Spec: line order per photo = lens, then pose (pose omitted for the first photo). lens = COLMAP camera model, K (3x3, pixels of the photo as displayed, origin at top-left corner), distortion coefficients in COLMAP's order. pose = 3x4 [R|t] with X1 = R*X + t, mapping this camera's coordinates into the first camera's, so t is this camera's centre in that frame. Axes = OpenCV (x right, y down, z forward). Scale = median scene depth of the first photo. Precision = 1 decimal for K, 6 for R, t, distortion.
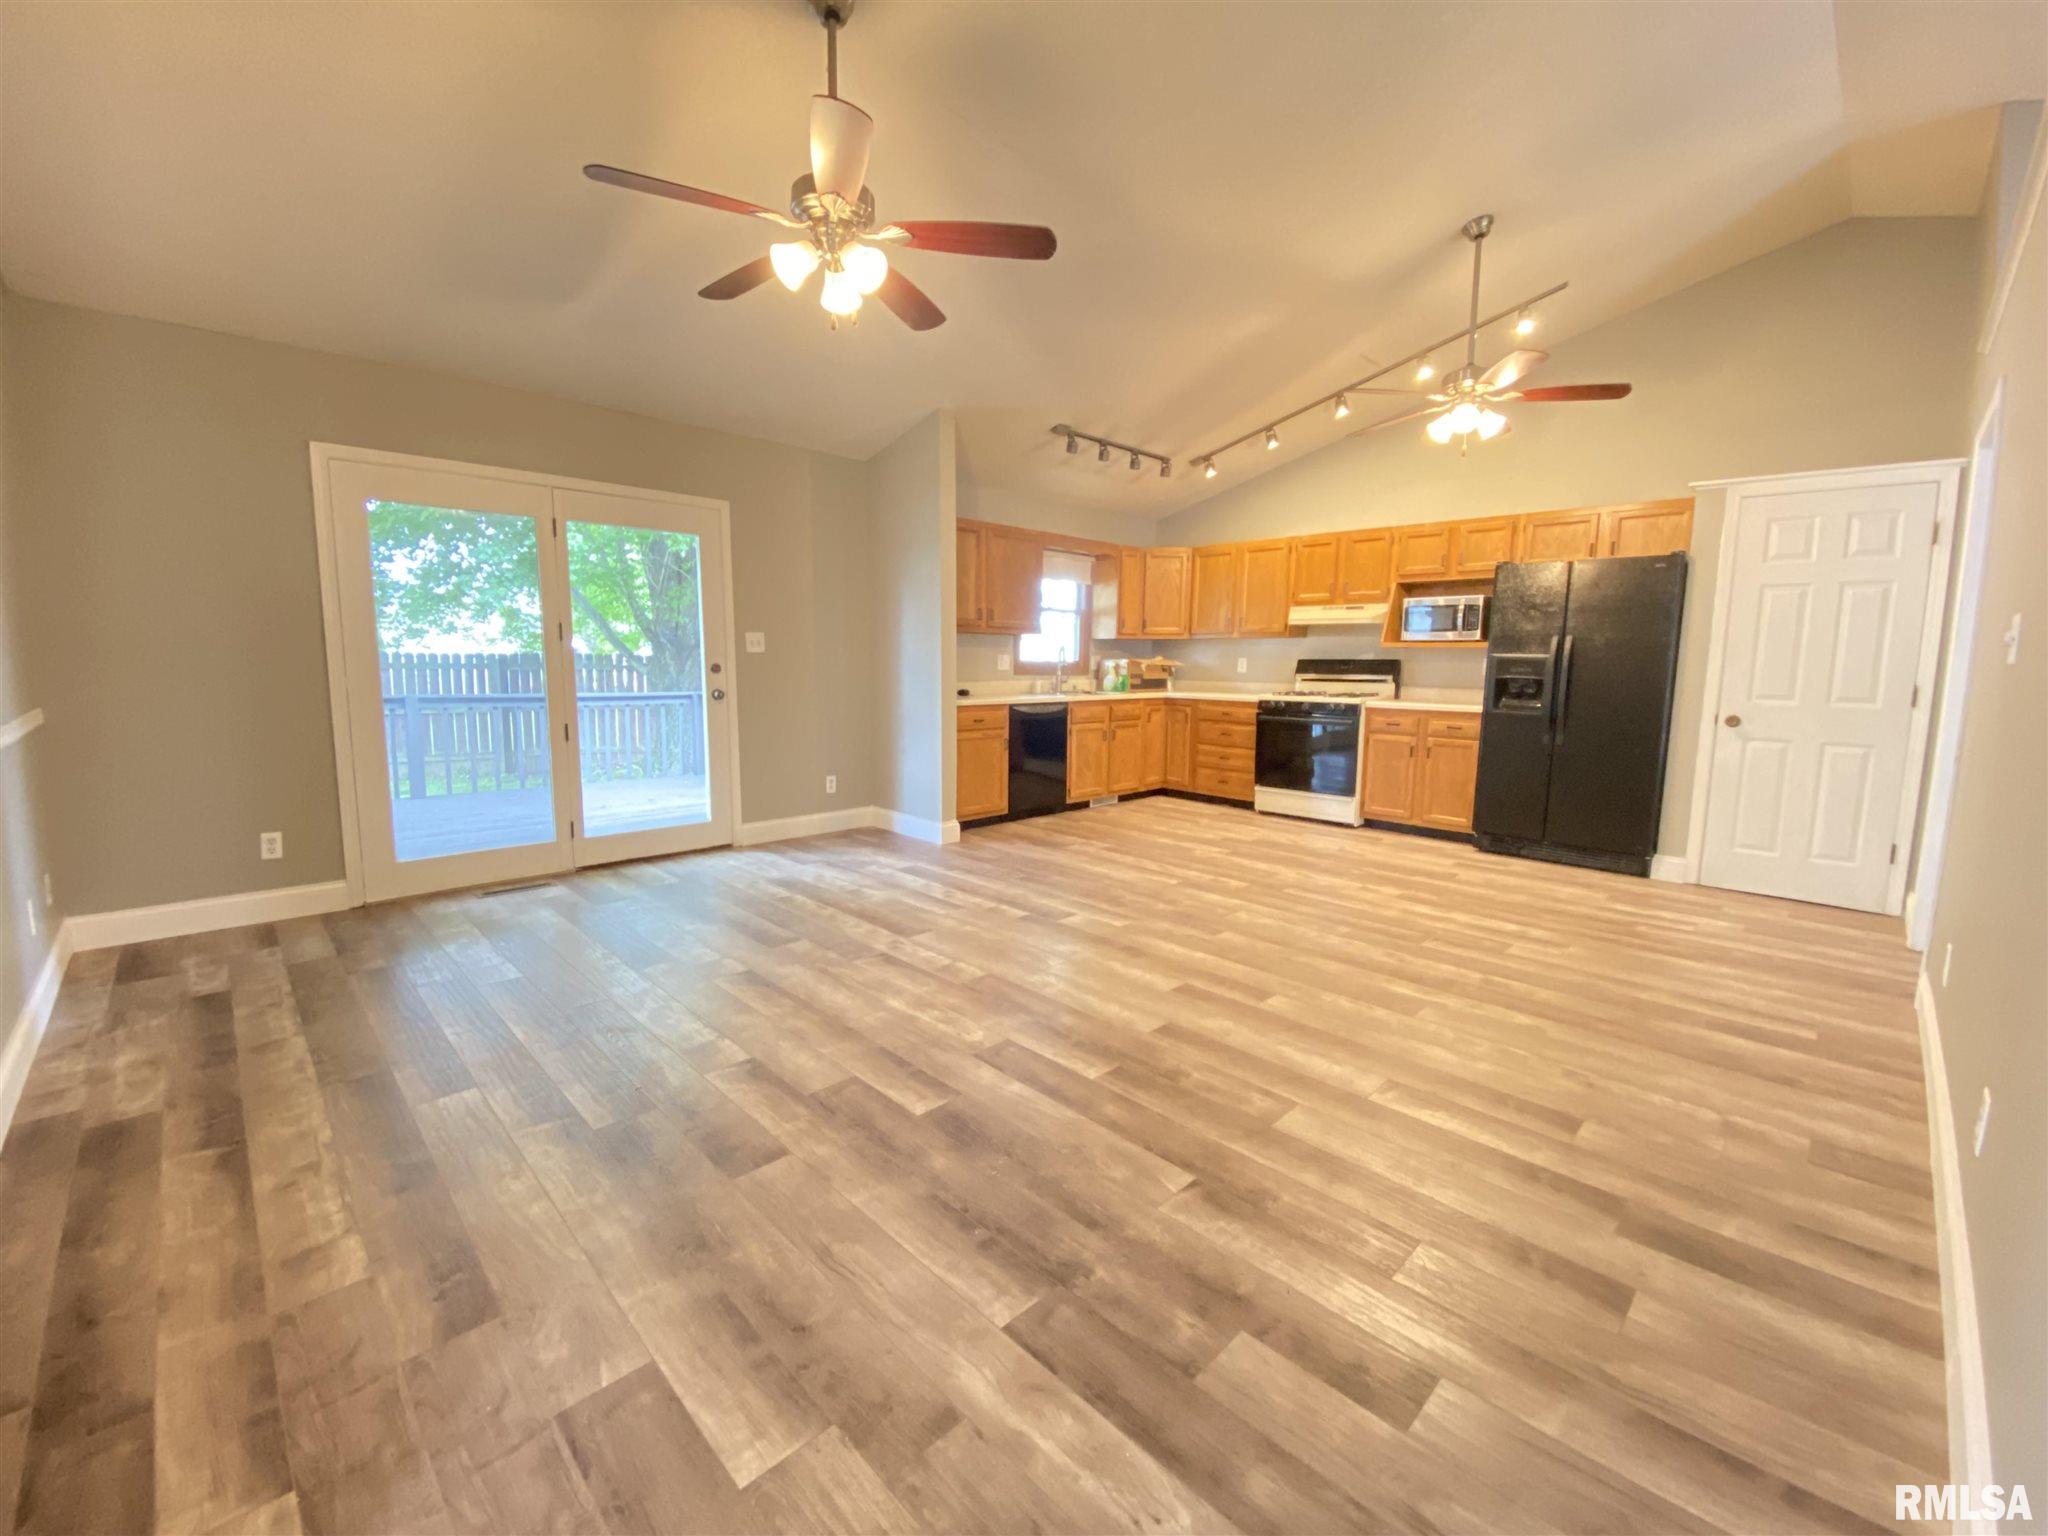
lens RADIAL K [[840.8, 0, 1009.2], [0, 840.8, 764.7], [0, 0, 1]] dist [0.036320, -0.029306]
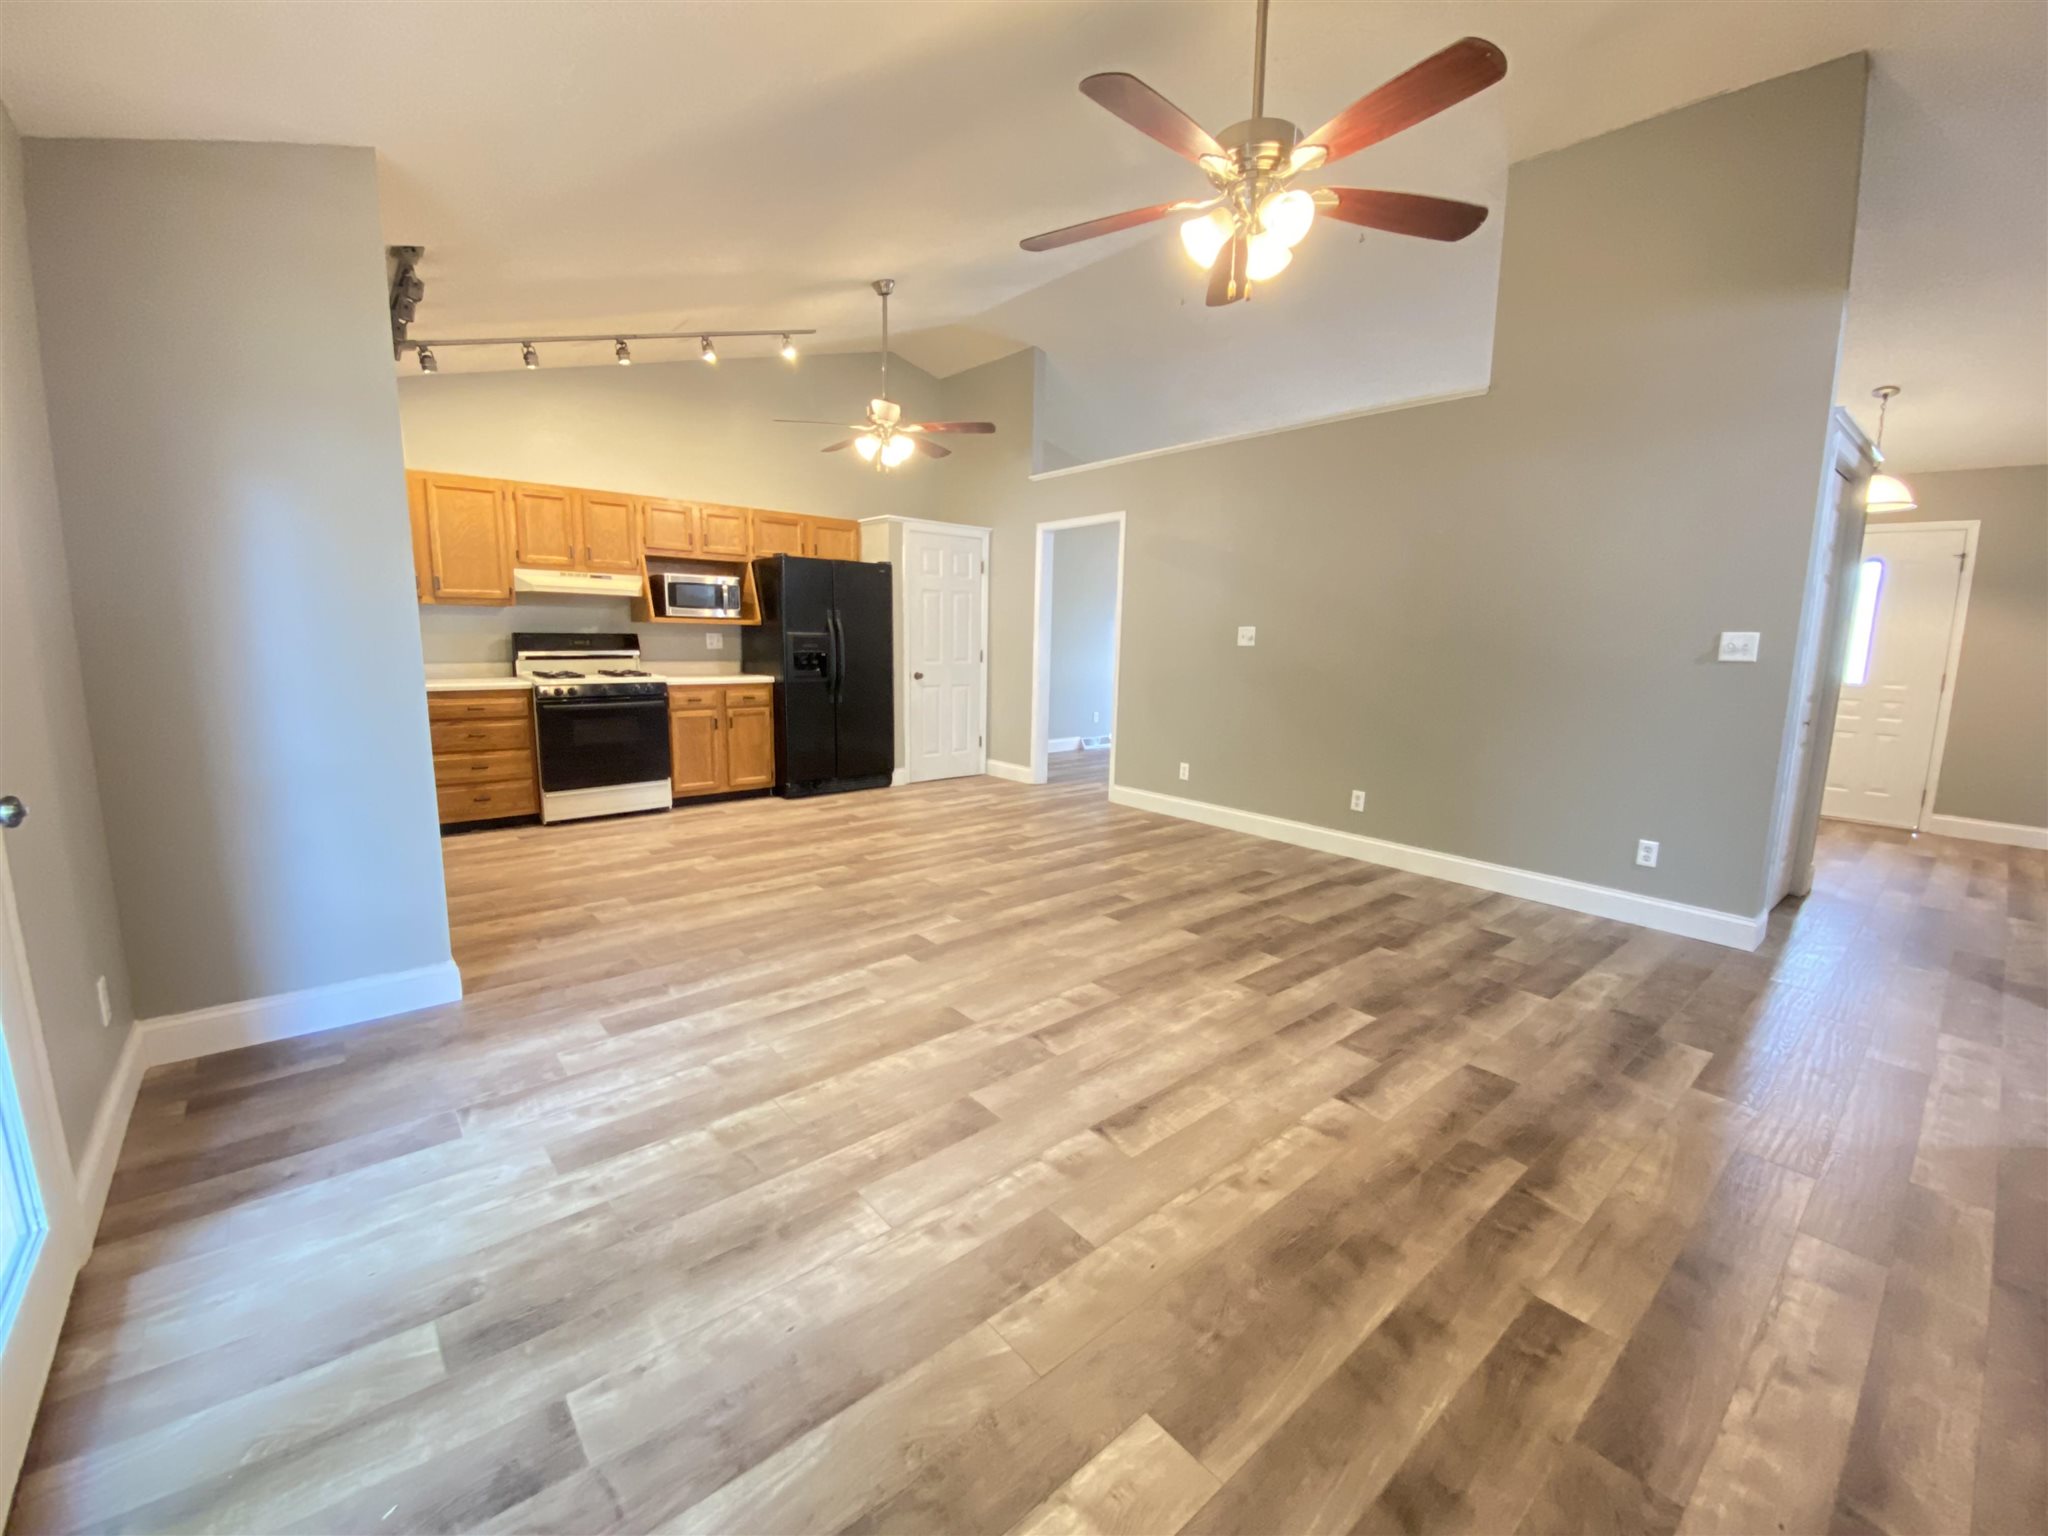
lens RADIAL K [[840.8, 0, 1009.2], [0, 840.8, 764.7], [0, 0, 1]] dist [0.036320, -0.029306]
pose [[0.059317, -0.172515, 0.983219, -0.528558], [0.111263, 0.979959, 0.165231, -0.096110], [-0.992019, 0.099595, 0.077323, 0.552599]]
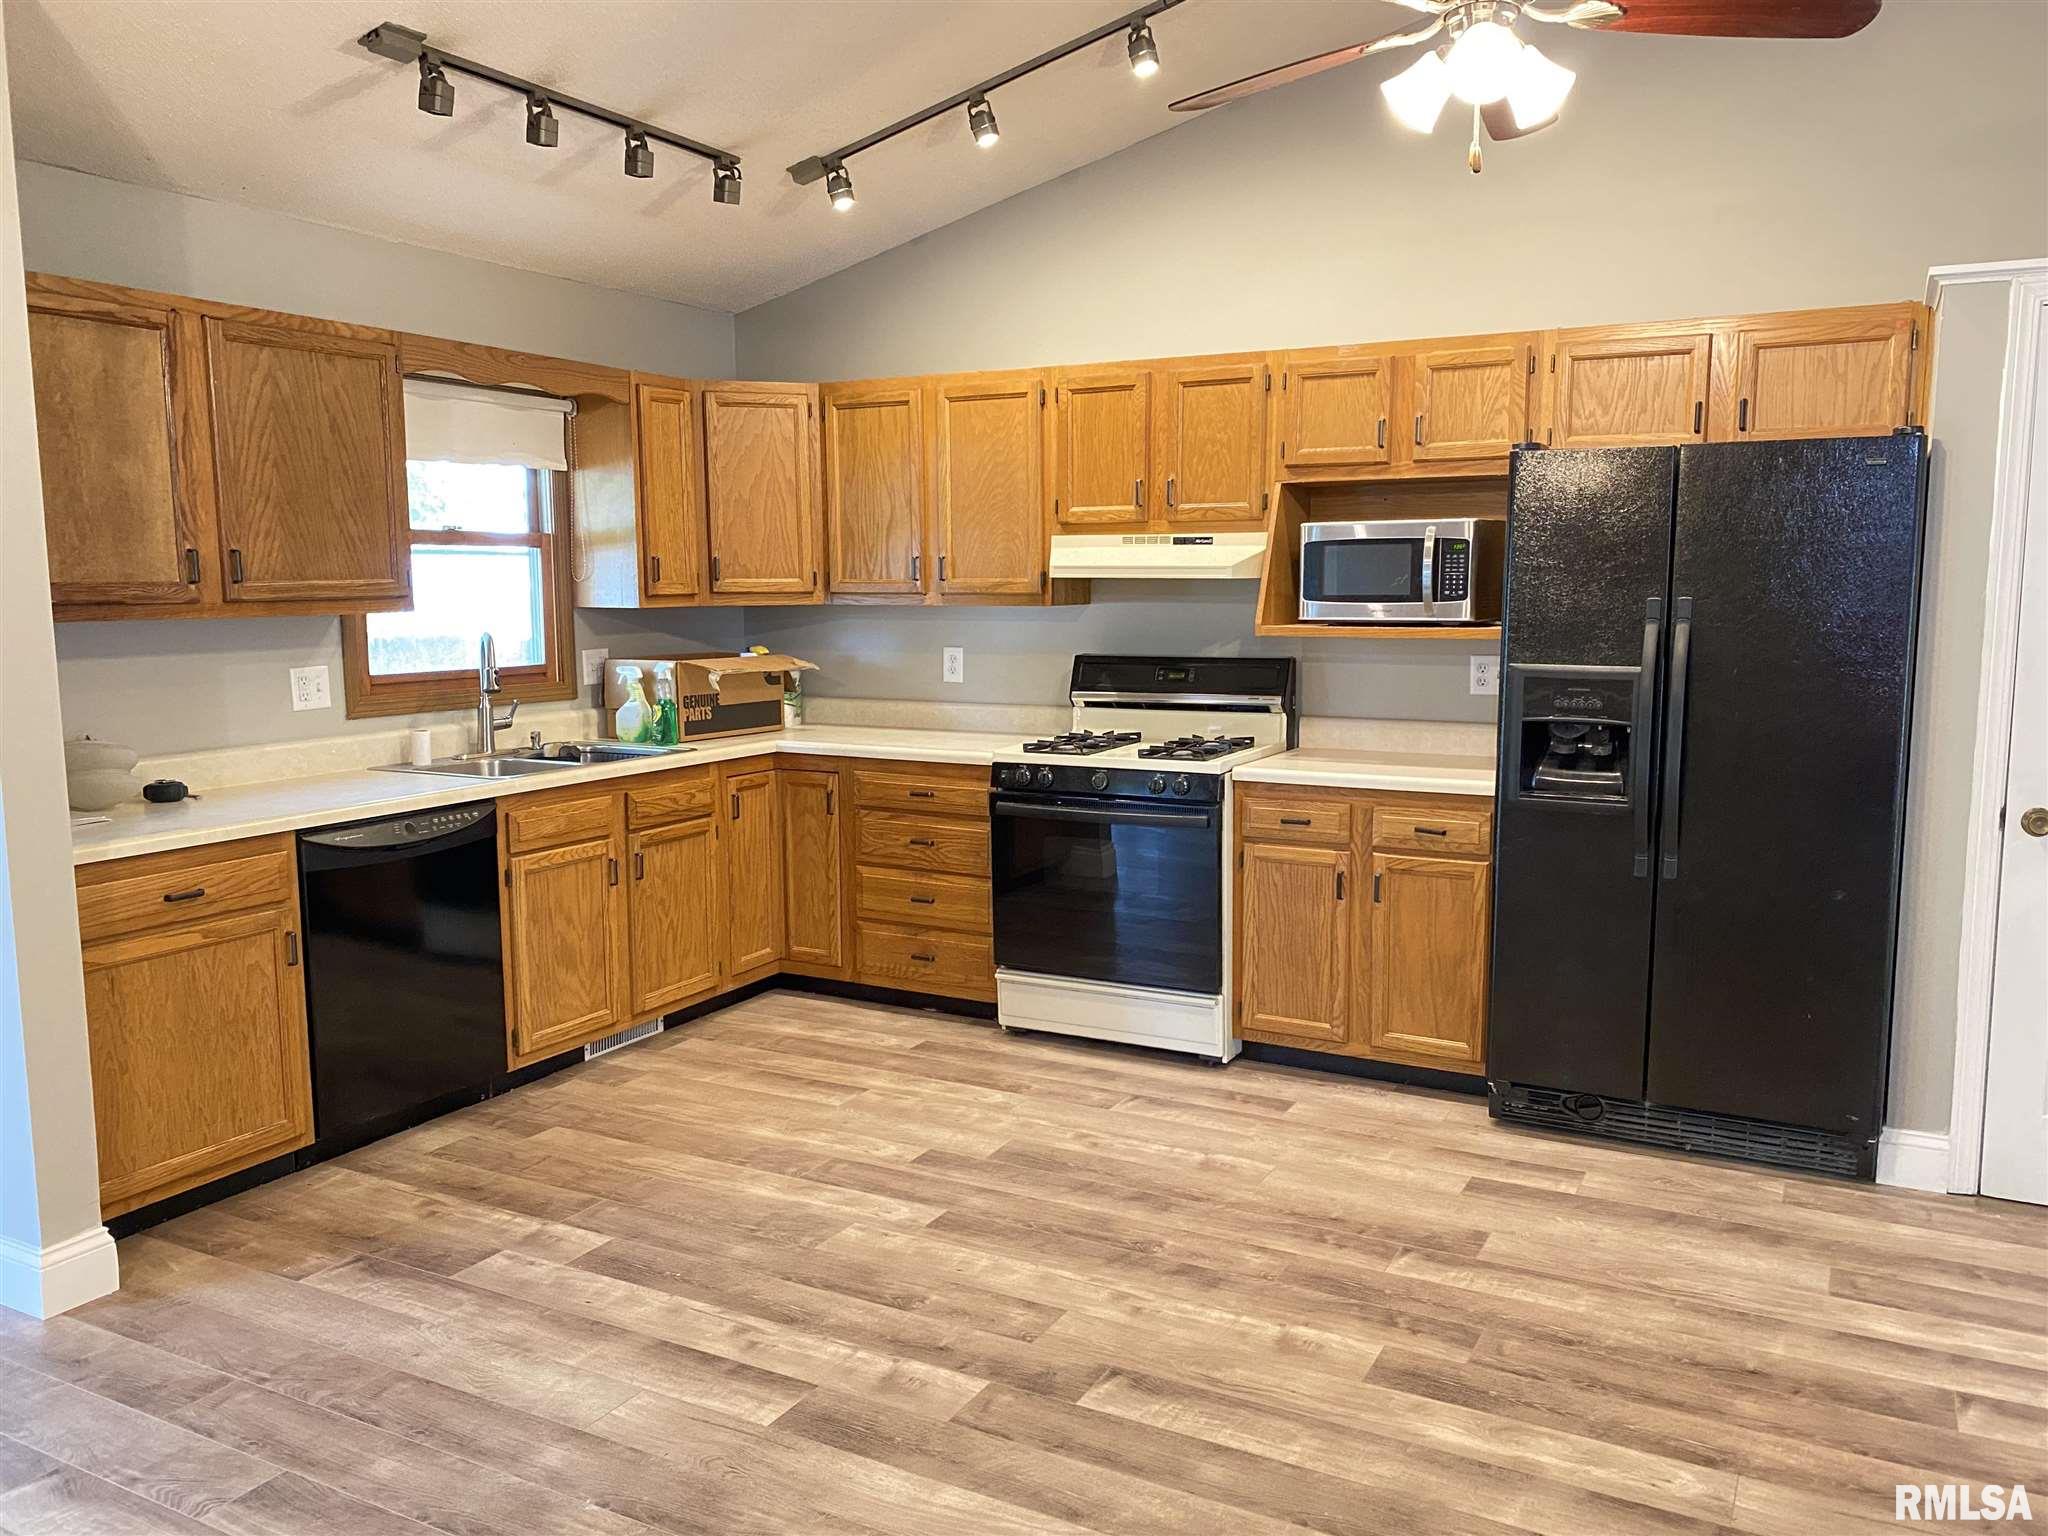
lens RADIAL K [[1563.6, 0, 1057.9], [0, 1563.6, 767.3], [0, 0, 1]] dist [0.140917, -0.211429]
pose [[0.948854, -0.057570, 0.310422, 0.097473], [0.057595, 0.998299, 0.009093, -0.088409], [-0.310417, 0.009251, 0.950555, 0.288956]]
